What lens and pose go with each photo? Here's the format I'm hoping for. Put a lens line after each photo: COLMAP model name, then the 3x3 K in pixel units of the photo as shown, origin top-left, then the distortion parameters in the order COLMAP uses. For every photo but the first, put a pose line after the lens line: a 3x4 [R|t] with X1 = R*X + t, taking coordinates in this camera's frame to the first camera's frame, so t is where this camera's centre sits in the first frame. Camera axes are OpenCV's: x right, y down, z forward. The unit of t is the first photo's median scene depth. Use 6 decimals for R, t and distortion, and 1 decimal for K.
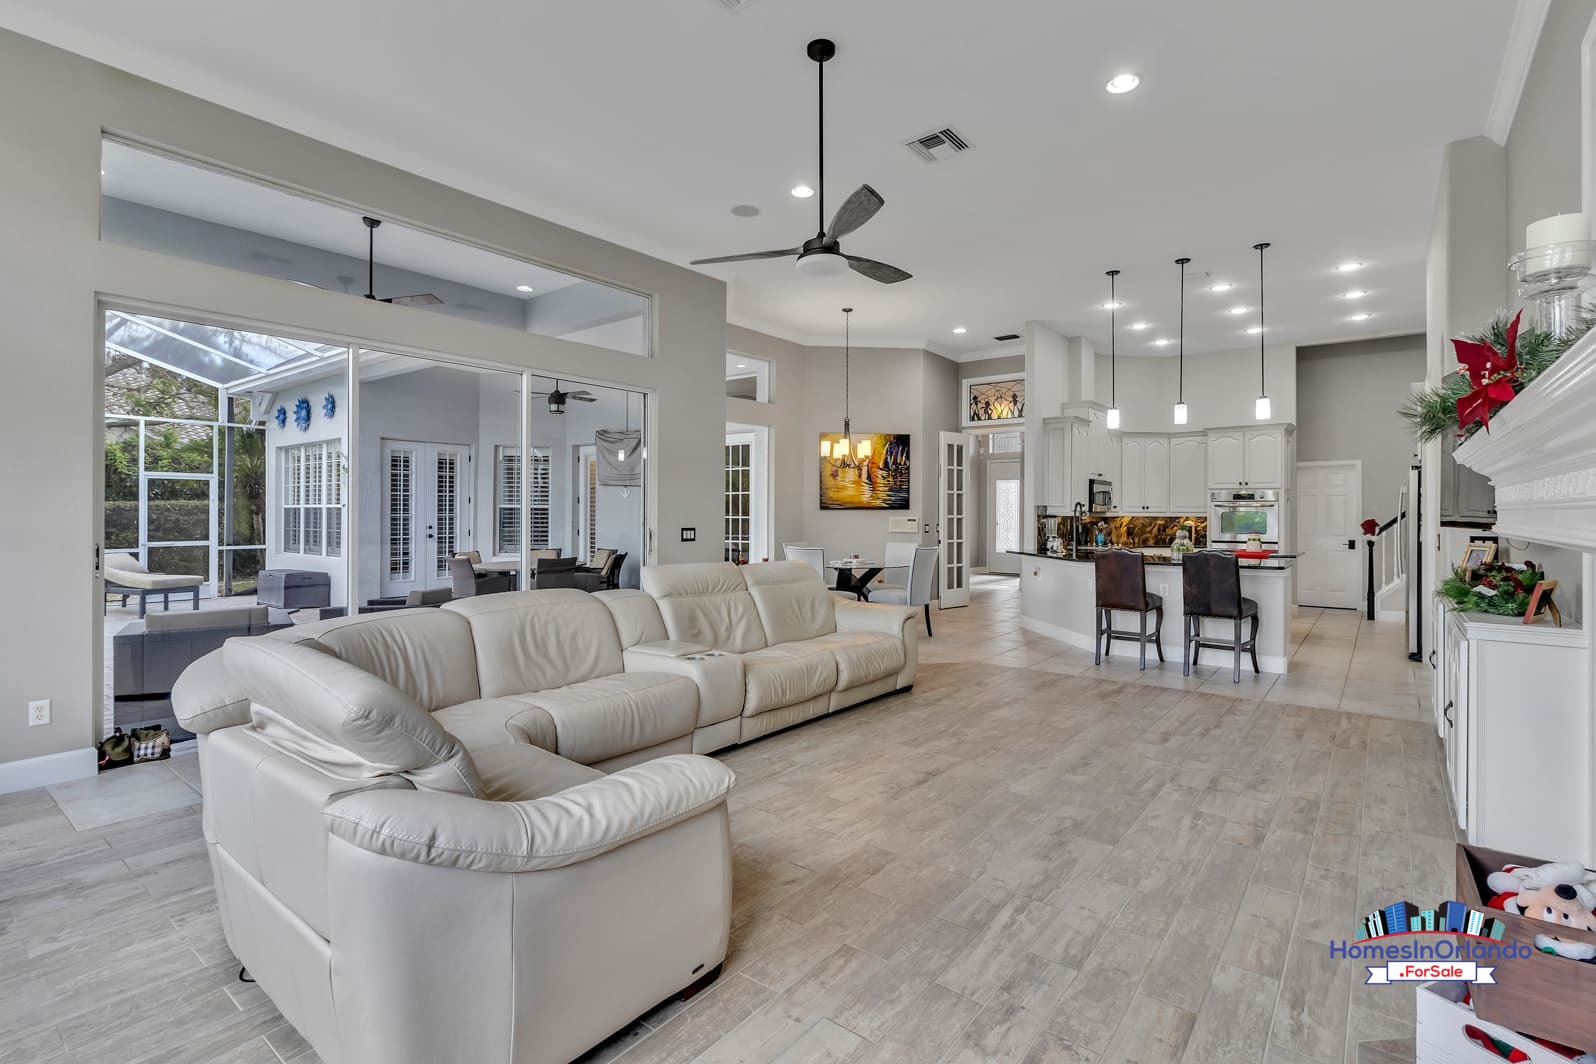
lens RADIAL K [[767.6, 0, 794.1], [0, 767.6, 523.1], [0, 0, 1]] dist [0.003724, -0.000026]
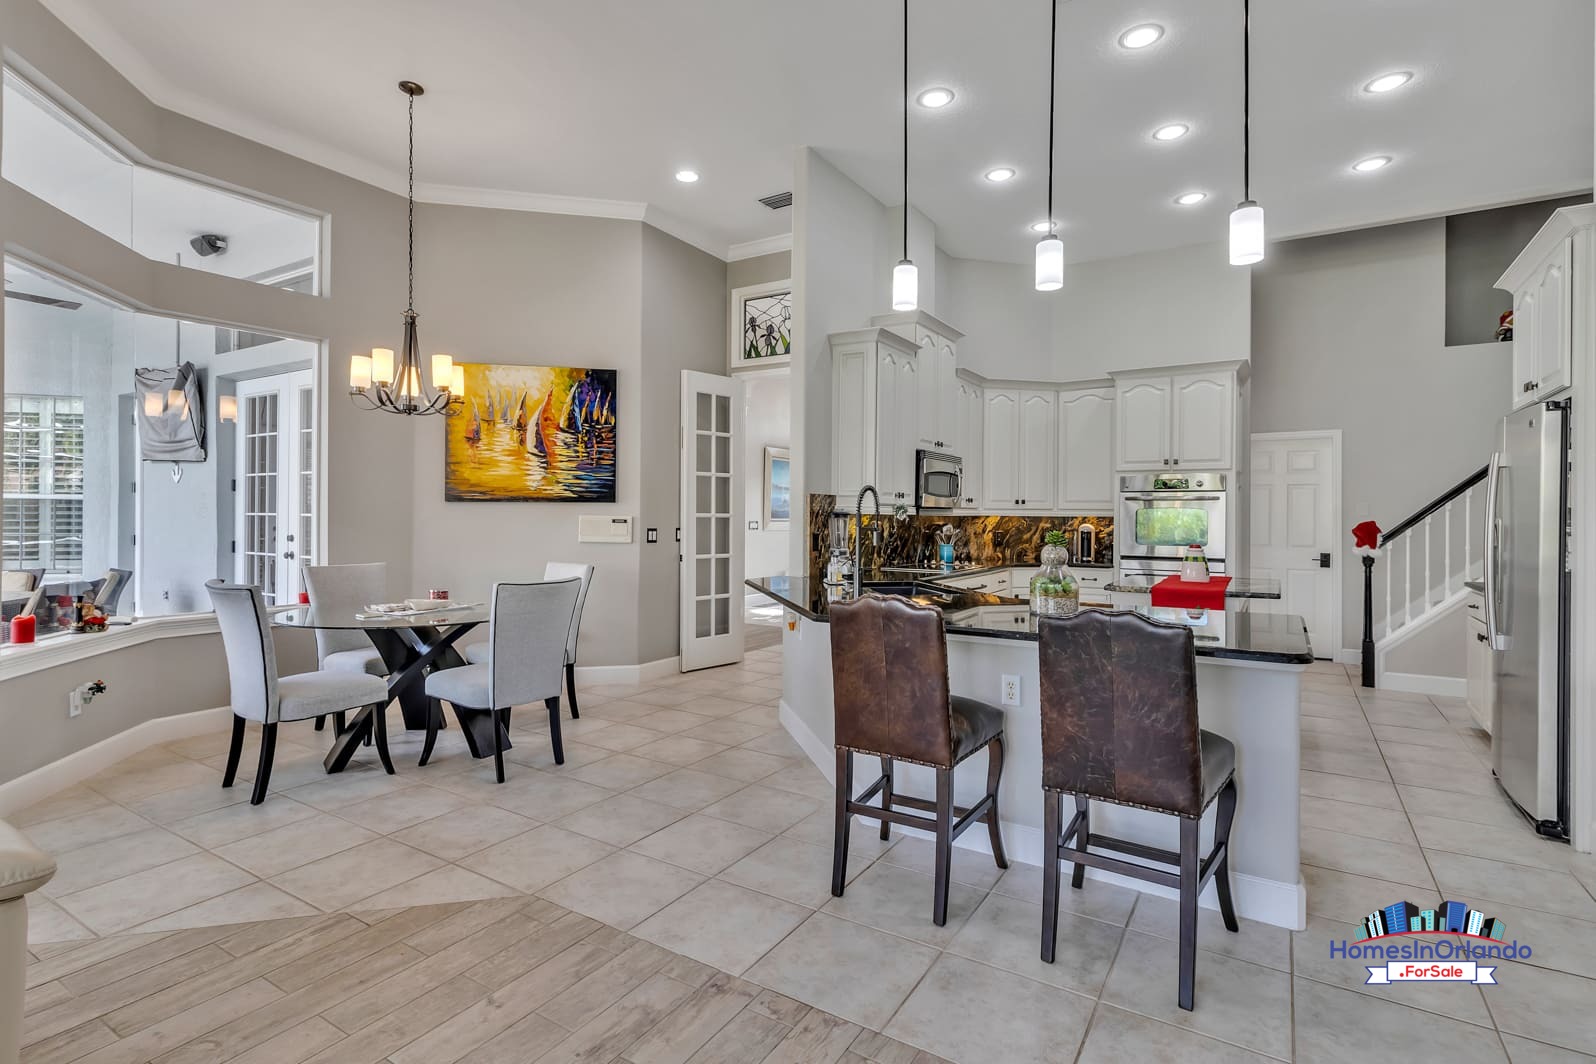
lens RADIAL K [[767.6, 0, 803.3], [0, 767.6, 522.8], [0, 0, 1]] dist [0.003724, -0.000026]
pose [[0.994748, 0.002373, 0.102331, 0.231395], [-0.002228, 0.999996, -0.001536, -0.001996], [-0.102334, 0.001300, 0.994749, 0.421935]]
